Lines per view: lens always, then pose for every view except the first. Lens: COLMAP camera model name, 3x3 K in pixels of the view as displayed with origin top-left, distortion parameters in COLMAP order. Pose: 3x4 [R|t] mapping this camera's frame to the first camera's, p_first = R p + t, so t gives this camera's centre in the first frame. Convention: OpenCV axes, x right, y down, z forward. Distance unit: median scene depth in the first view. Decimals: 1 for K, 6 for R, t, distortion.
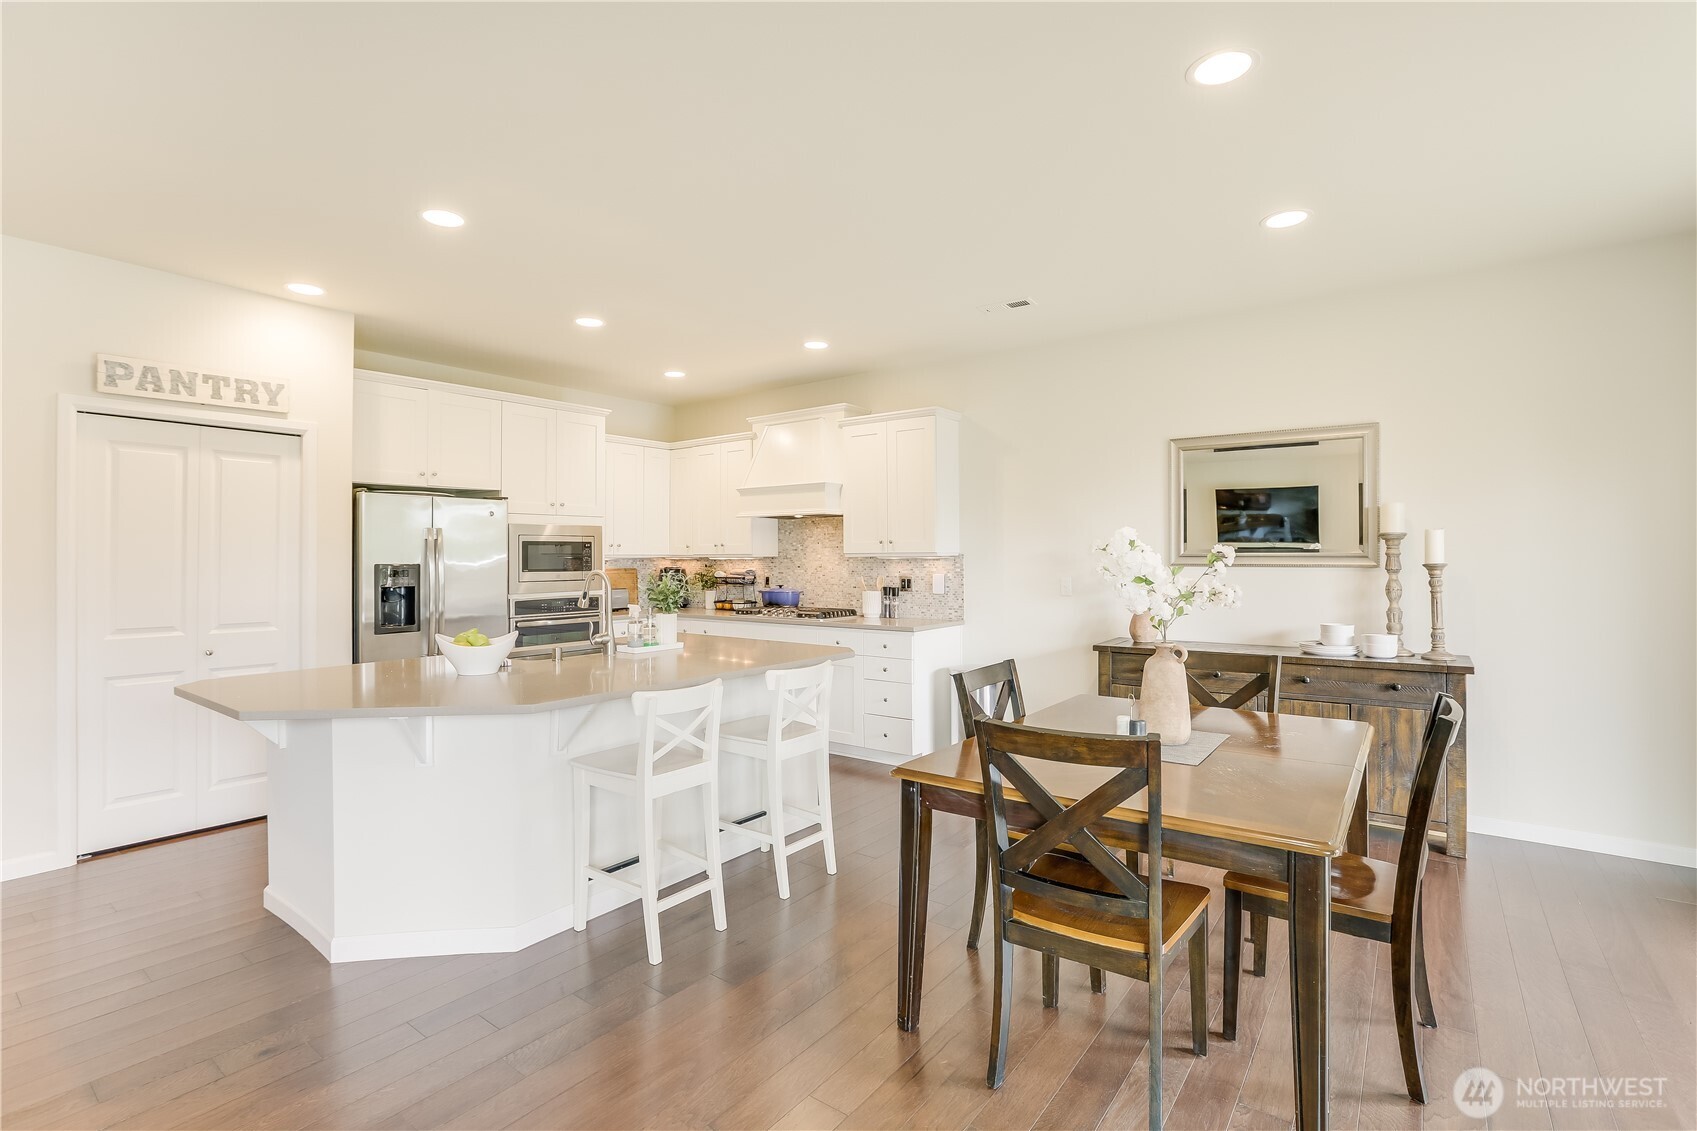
lens RADIAL K [[799.0, 0, 837.5], [0, 799.0, 542.6], [0, 0, 1]] dist [-0.040388, 0.013147]
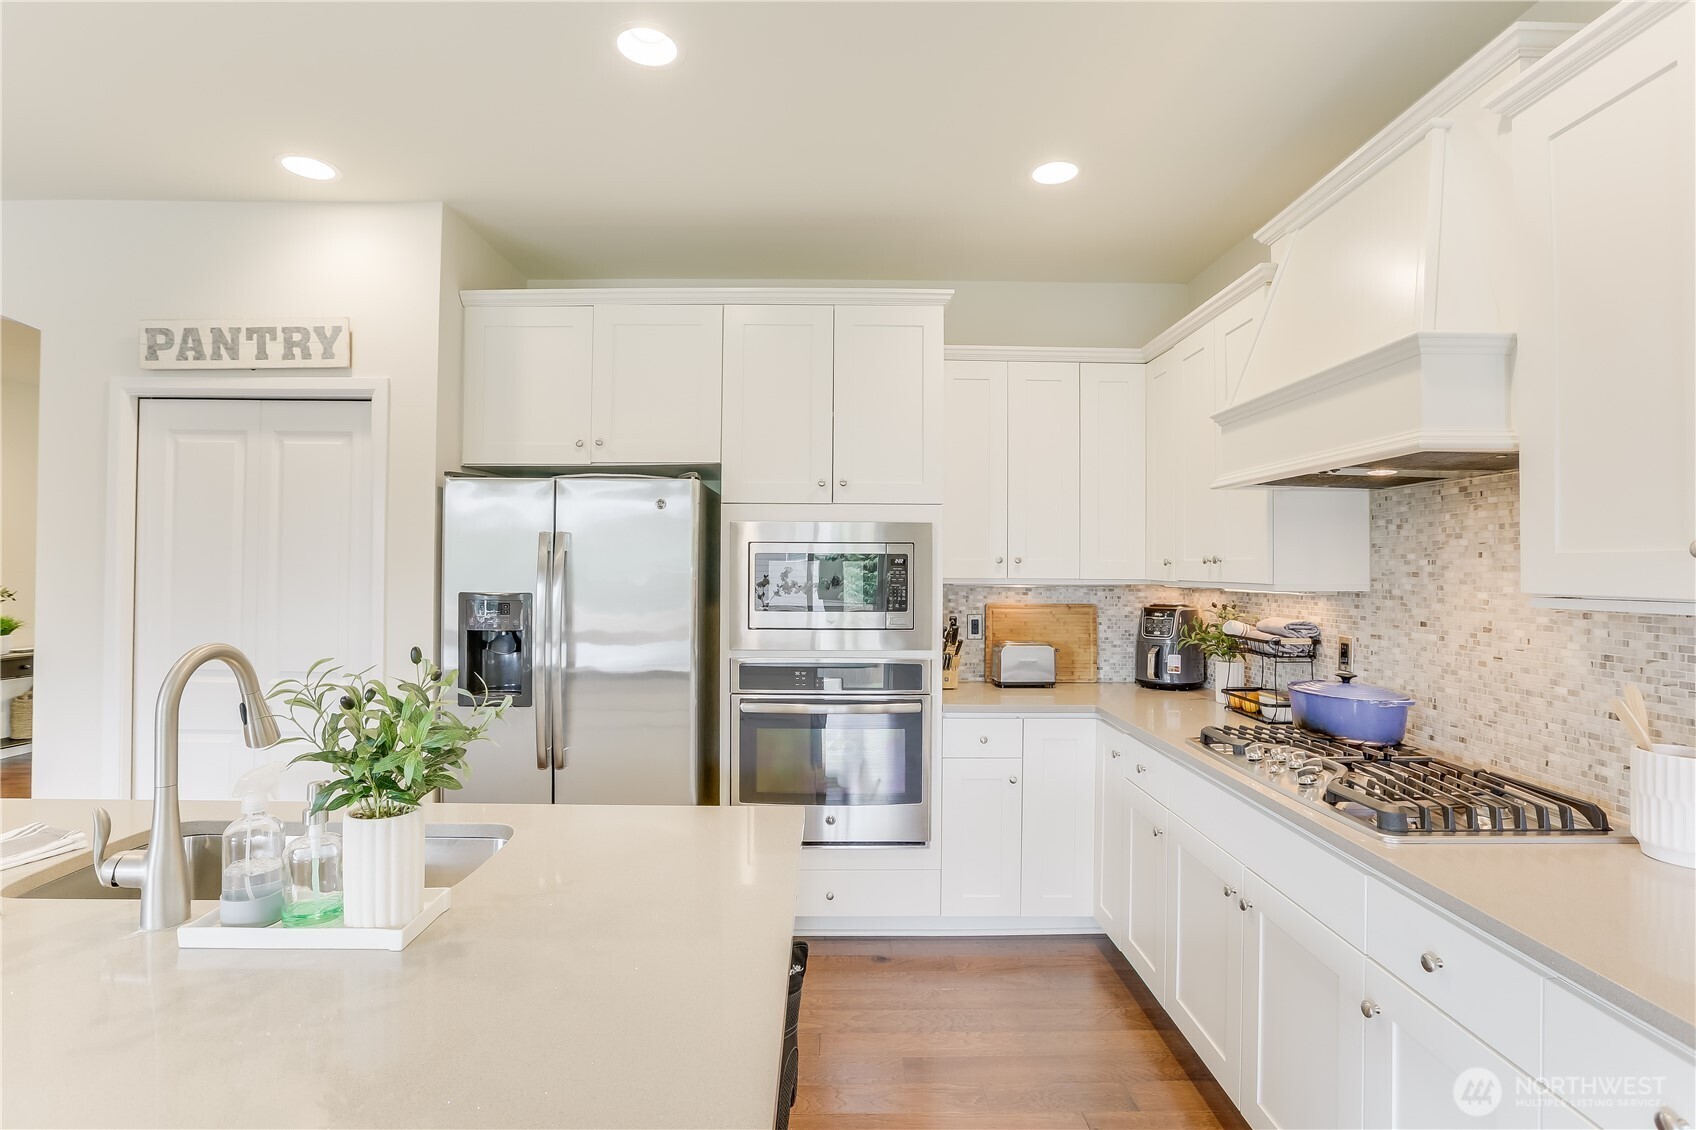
lens RADIAL K [[798.5, 0, 864.4], [0, 798.5, 554.5], [0, 0, 1]] dist [-0.040388, 0.013147]
pose [[0.611605, -0.002863, -0.791158, 0.101293], [0.004365, 0.999990, -0.000245, -0.000820], [0.791151, -0.003304, 0.611612, 0.861094]]
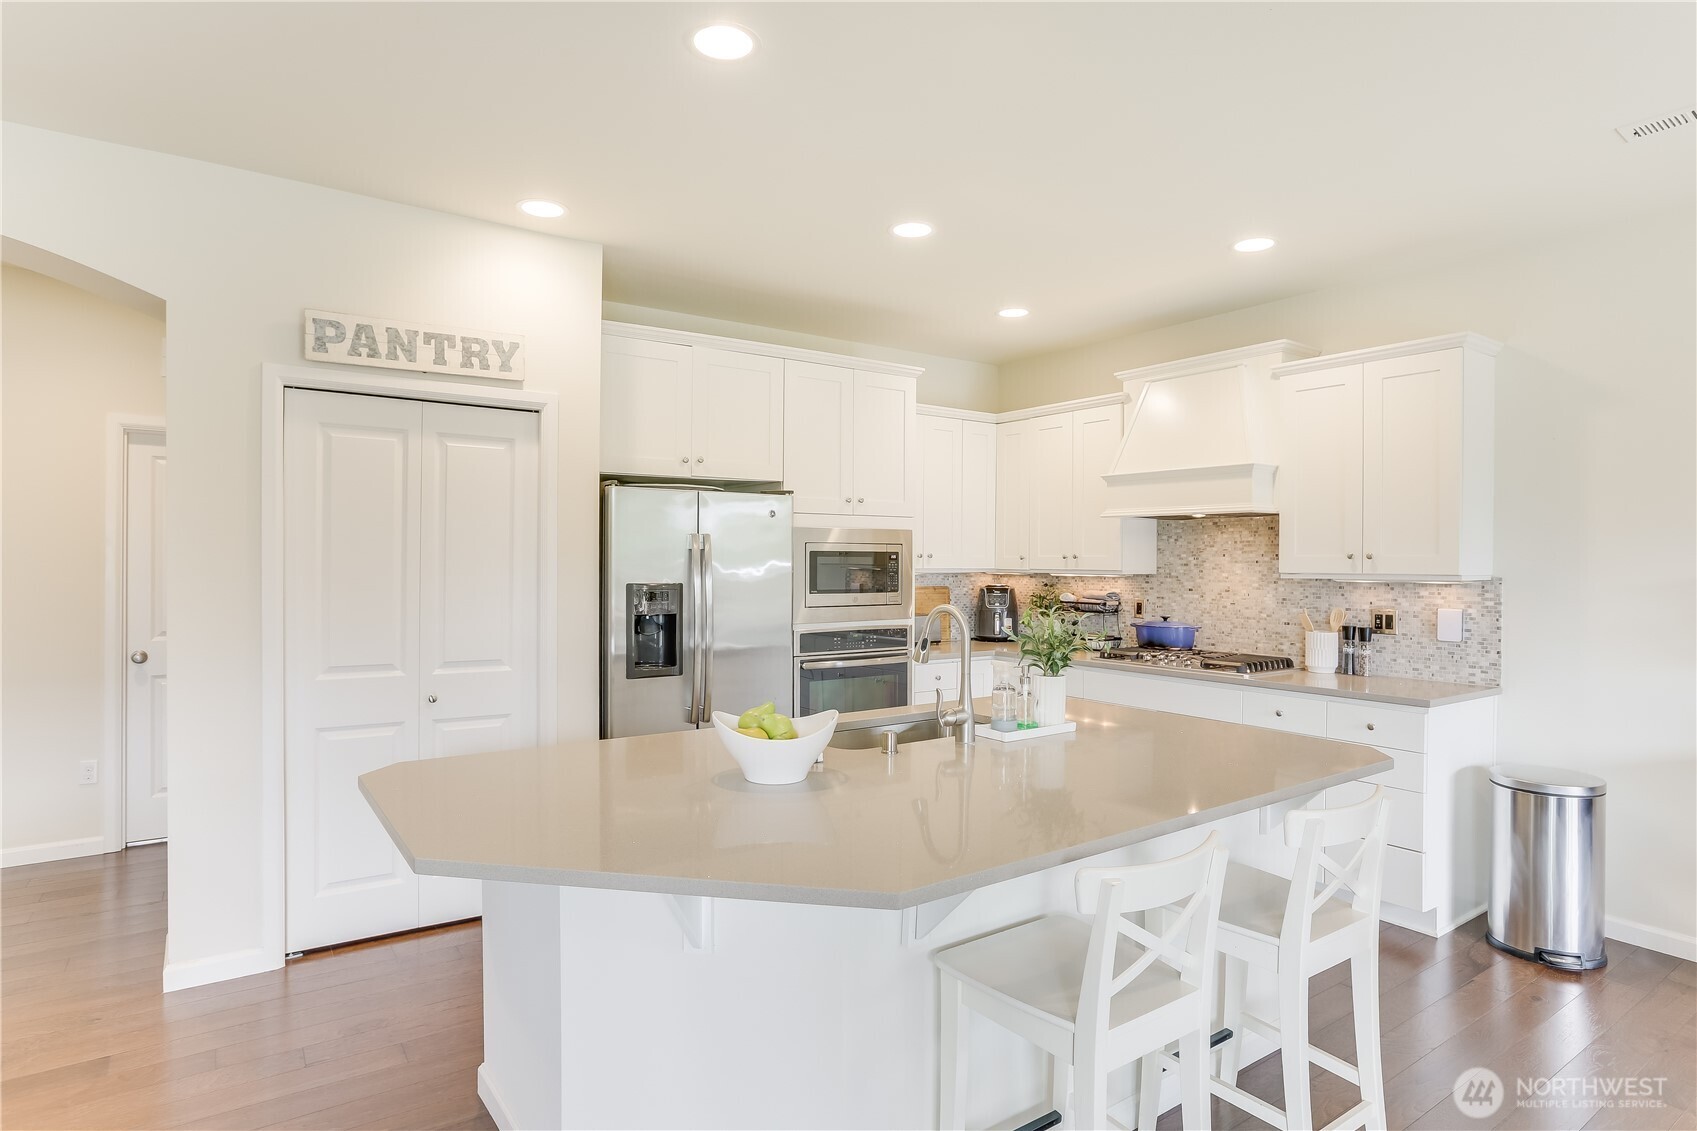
lens RADIAL K [[928.0, 0, 833.0], [0, 928.0, 563.4], [0, 0, 1]] dist [-0.040610, 0.016147]
pose [[0.949812, 0.011450, -0.312612, -0.130716], [-0.004943, 0.999754, 0.021599, -0.010779], [0.312783, -0.018970, 0.949635, 0.232142]]
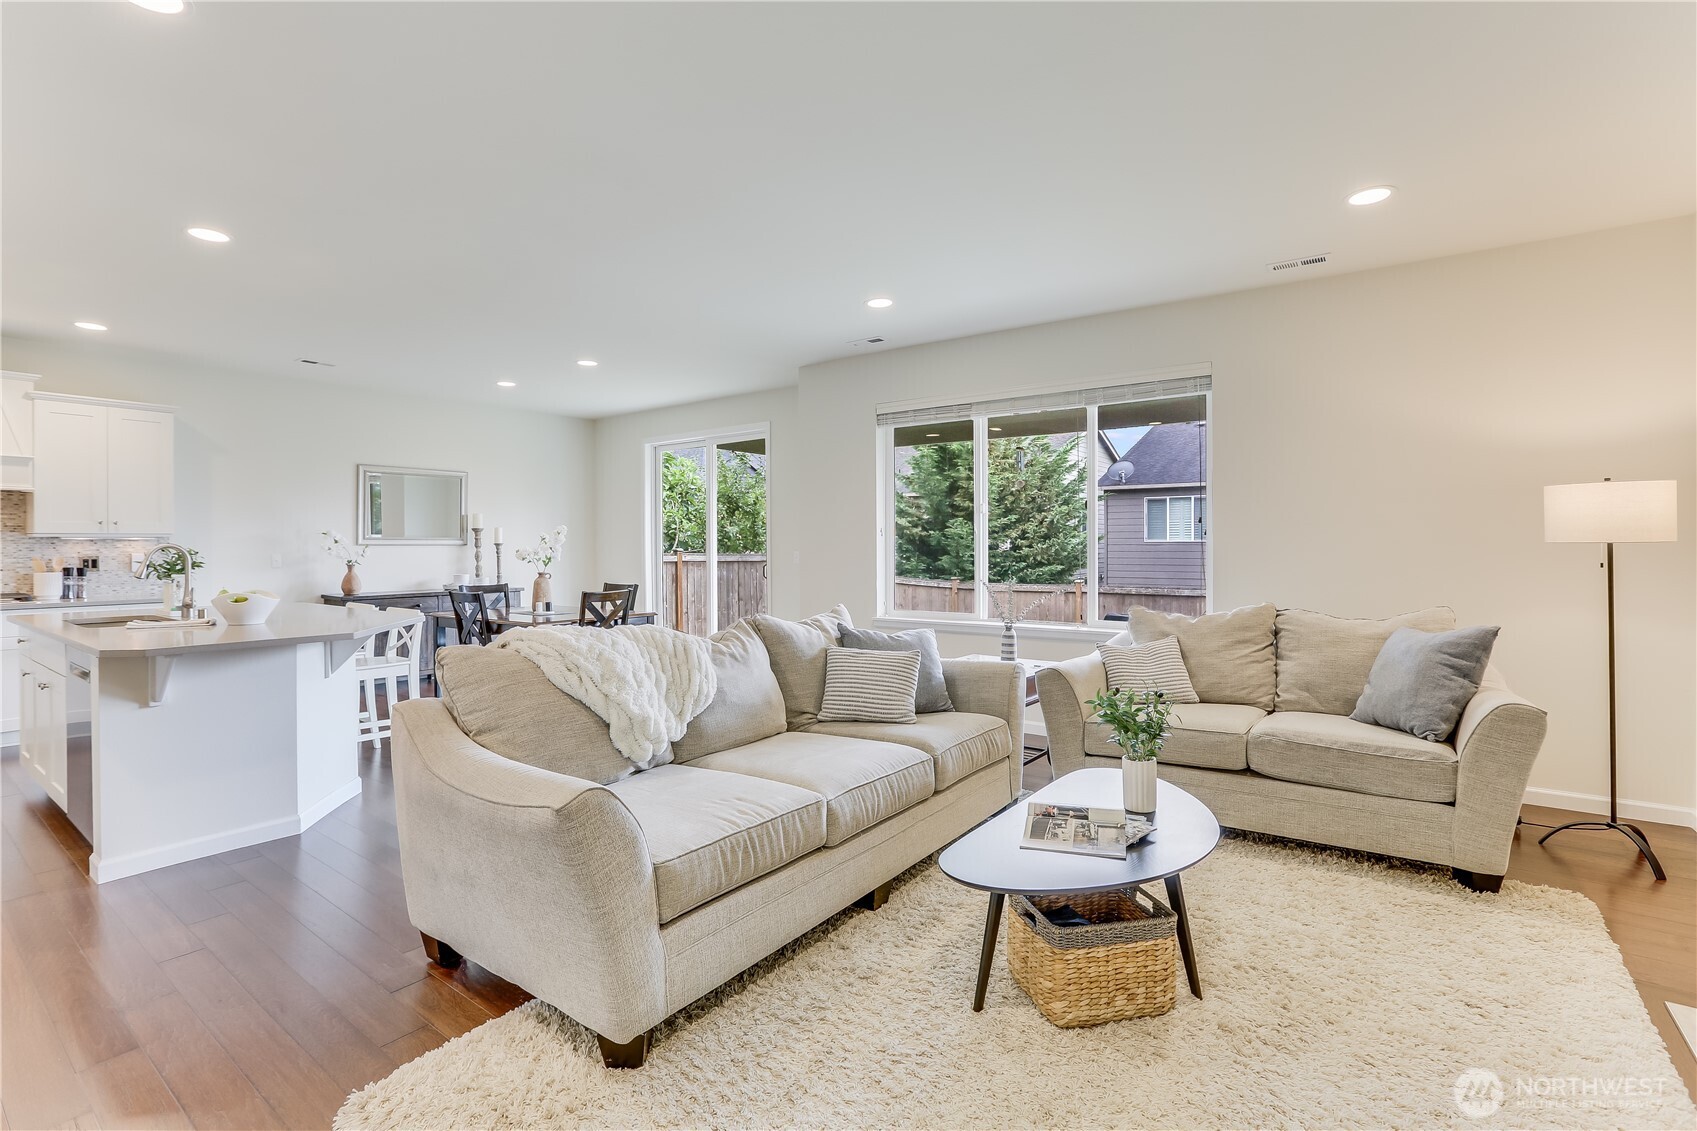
lens RADIAL K [[817.1, 0, 796.2], [0, 817.1, 547.4], [0, 0, 1]] dist [-0.032887, 0.012486]
pose [[0.066847, 0.001462, 0.997762, -1.134157], [-0.014385, 0.999896, -0.000502, 0.022827], [-0.997660, -0.014320, 0.066861, 0.036230]]
